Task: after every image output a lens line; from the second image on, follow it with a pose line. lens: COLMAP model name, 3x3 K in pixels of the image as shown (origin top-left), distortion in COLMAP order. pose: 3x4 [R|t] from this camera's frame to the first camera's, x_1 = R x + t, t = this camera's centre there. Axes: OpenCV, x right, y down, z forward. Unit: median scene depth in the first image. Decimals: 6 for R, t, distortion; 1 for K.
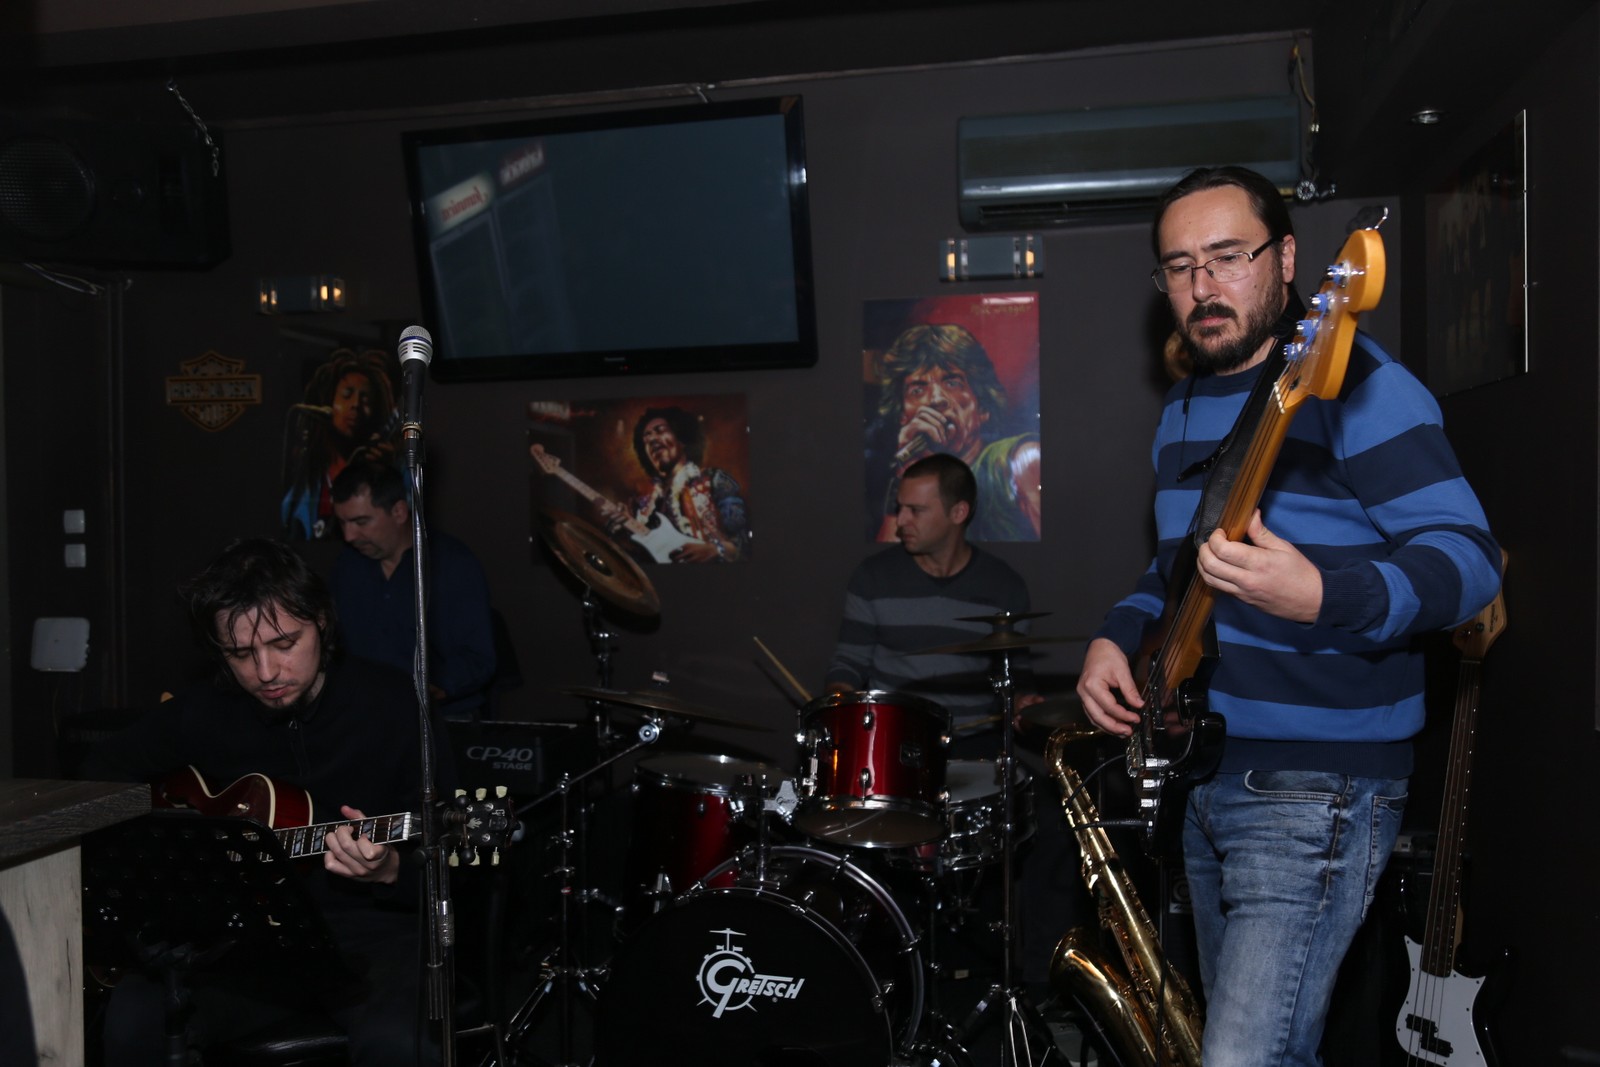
lens RADIAL K [[1309.4, 0, 795.4], [0, 1309.4, 532.5], [0, 0, 1]] dist [-0.051171, 0.058049]
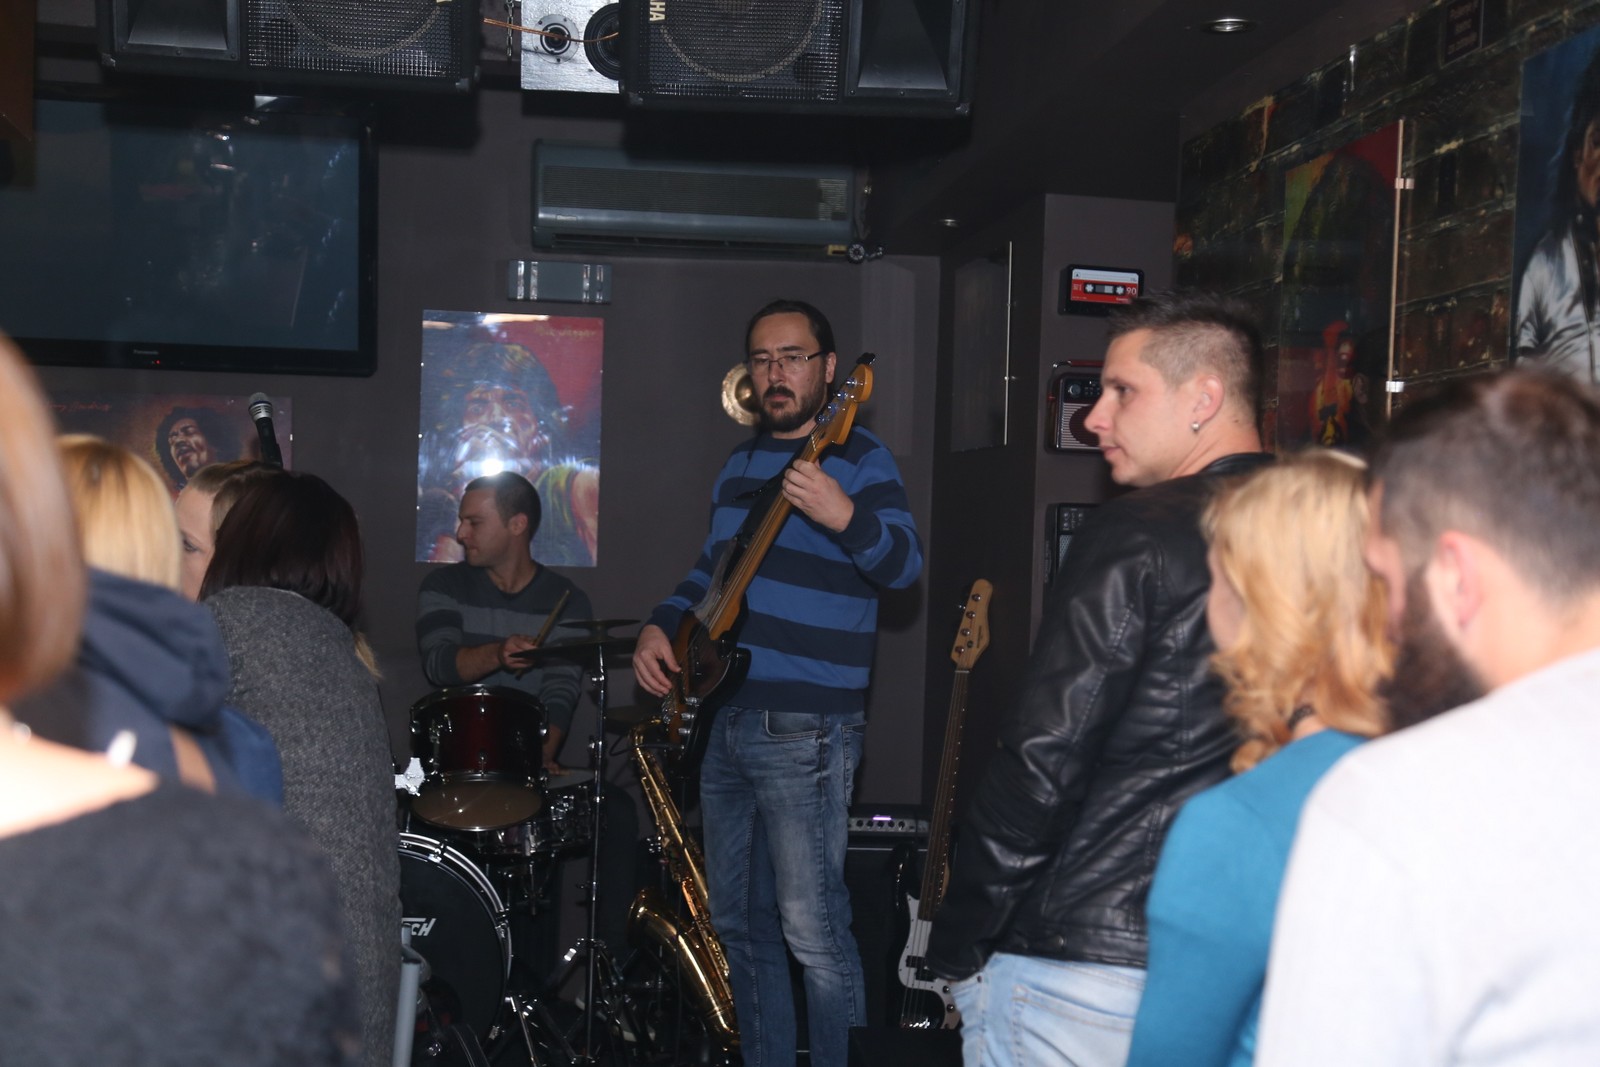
lens RADIAL K [[2445.7, 0, 797.3], [0, 2445.7, 536.7], [0, 0, 1]] dist [0.172957, 0.000000]
pose [[0.940919, 0.042407, 0.335966, -0.293113], [-0.034921, 0.998989, -0.028295, 0.030584], [-0.336827, 0.014891, 0.941449, -0.803357]]
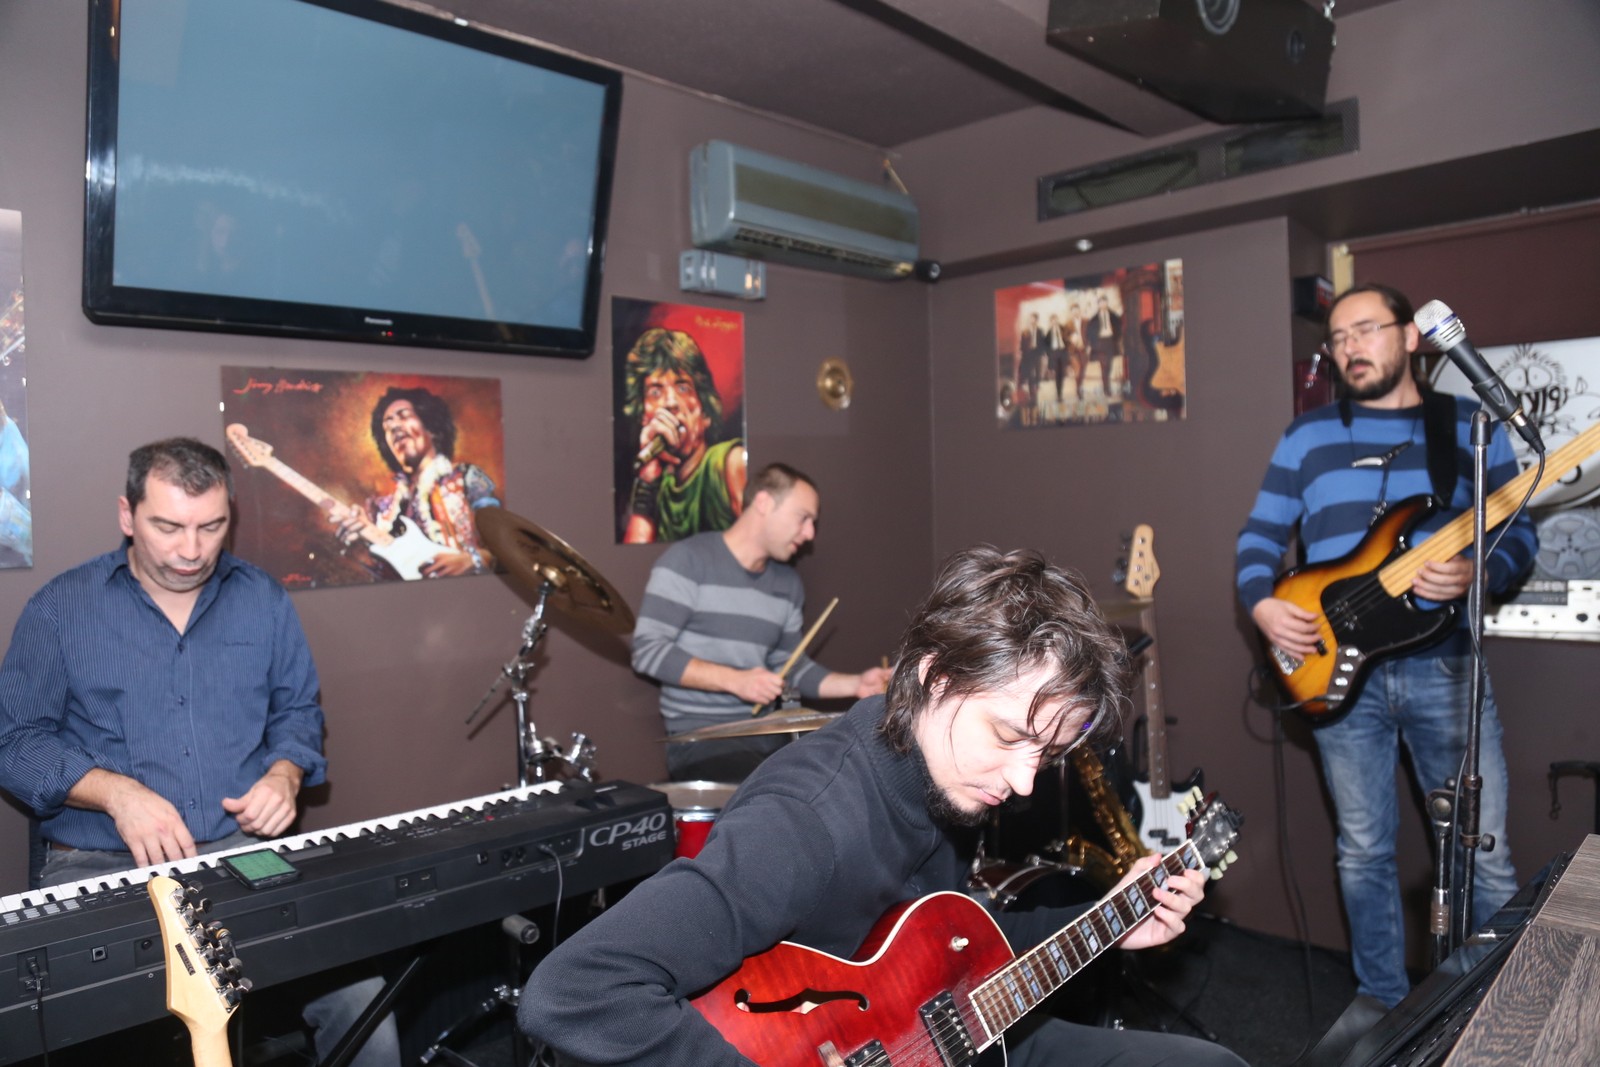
lens RADIAL K [[1077.7, 0, 780.4], [0, 1077.7, 532.7], [0, 0, 1]] dist [-0.093353, 0.033817]
pose [[0.549825, -0.025036, 0.834905, -0.551970], [0.030651, 0.999482, 0.009786, -0.004919], [-0.834717, 0.020210, 0.550308, 0.462486]]
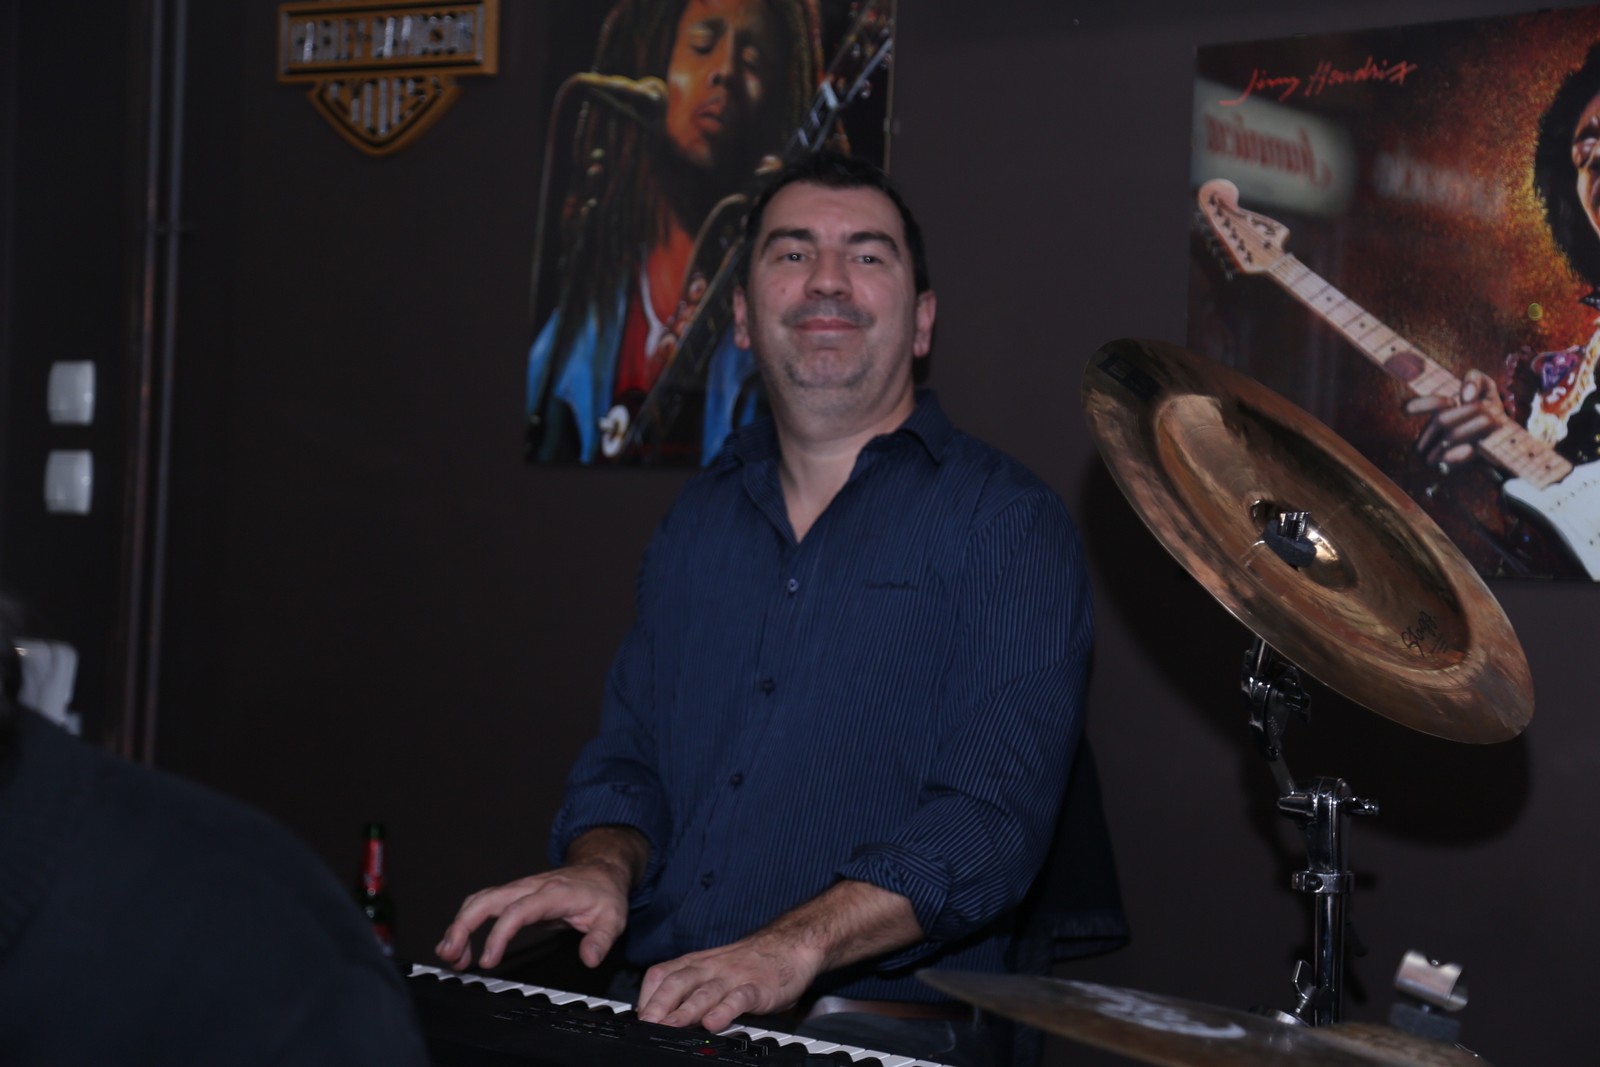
lens RADIAL K [[2955.8, 0, 804.1], [0, 2955.8, 527.4], [0, 0, 1]] dist [0.318645, 0.000000]
pose [[0.906751, 0.051629, -0.418494, 0.016436], [-0.057583, 0.998339, -0.001601, 0.023862], [0.417716, 0.025549, 0.908218, 0.333071]]
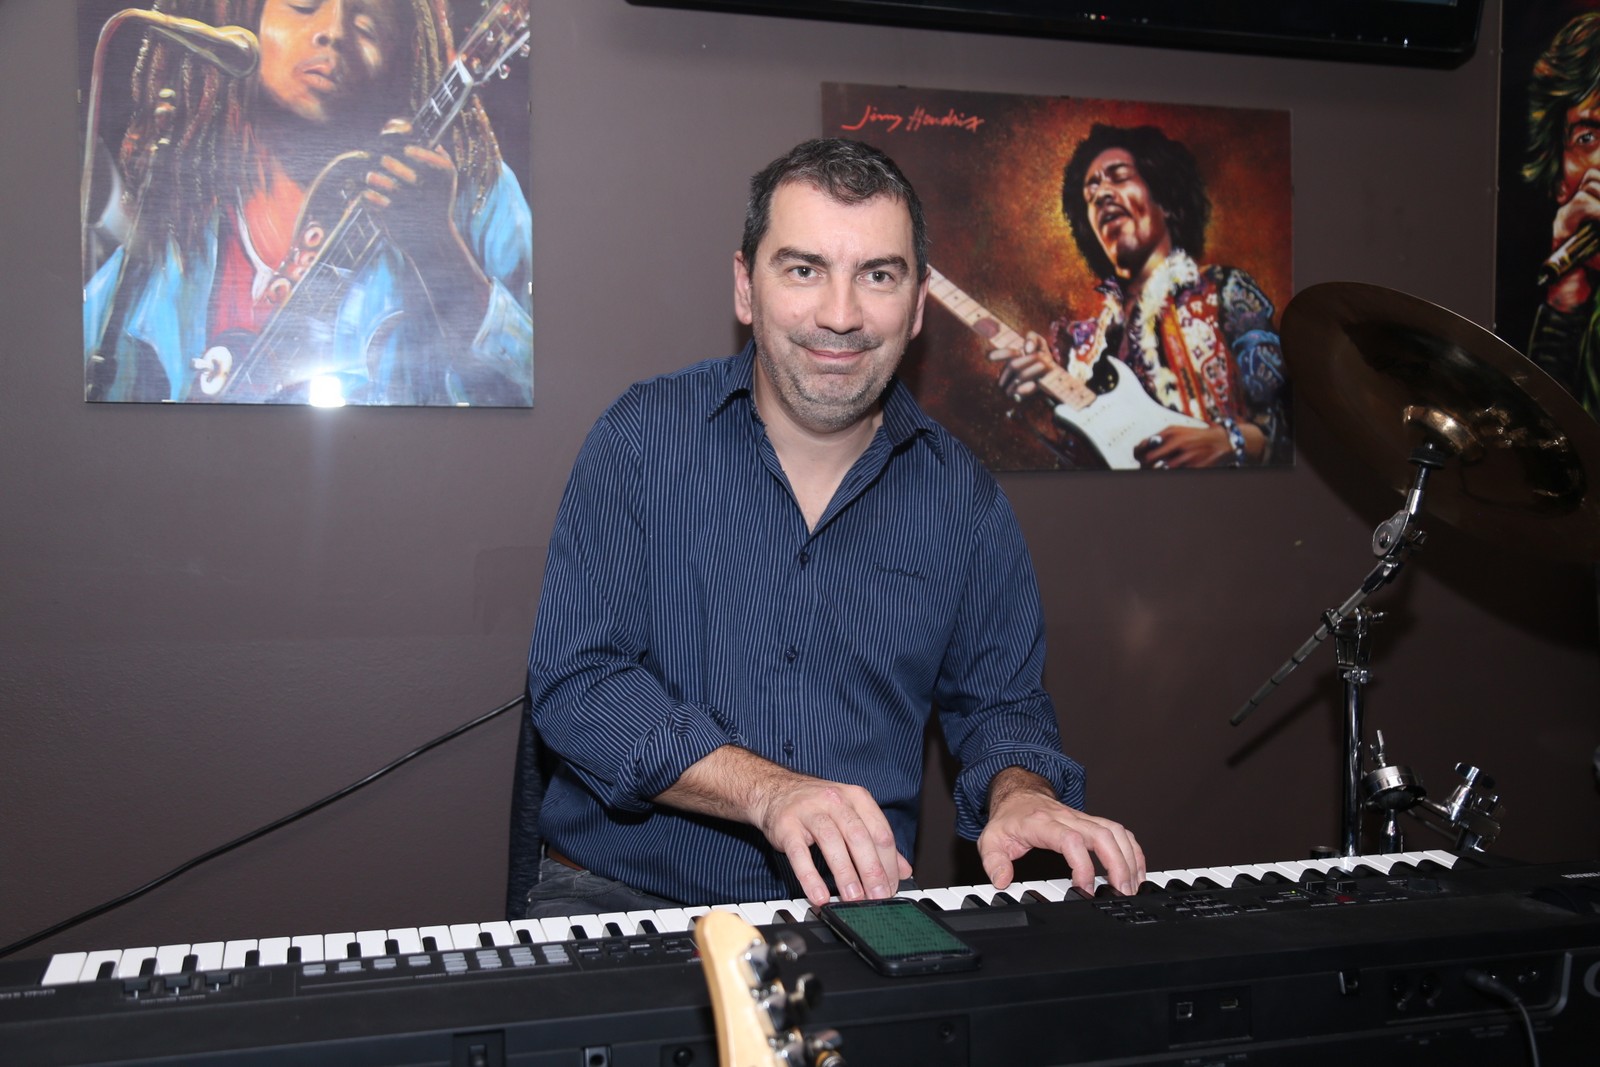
lens RADIAL K [[1575.7, 0, 809.1], [0, 1575.7, 538.5], [0, 0, 1]] dist [0.035089, 0.000000]
pose [[0.866867, -0.007019, 0.498490, -0.491699], [0.002383, 0.999948, 0.009936, 0.043875], [-0.498534, -0.007425, 0.866838, 0.603163]]
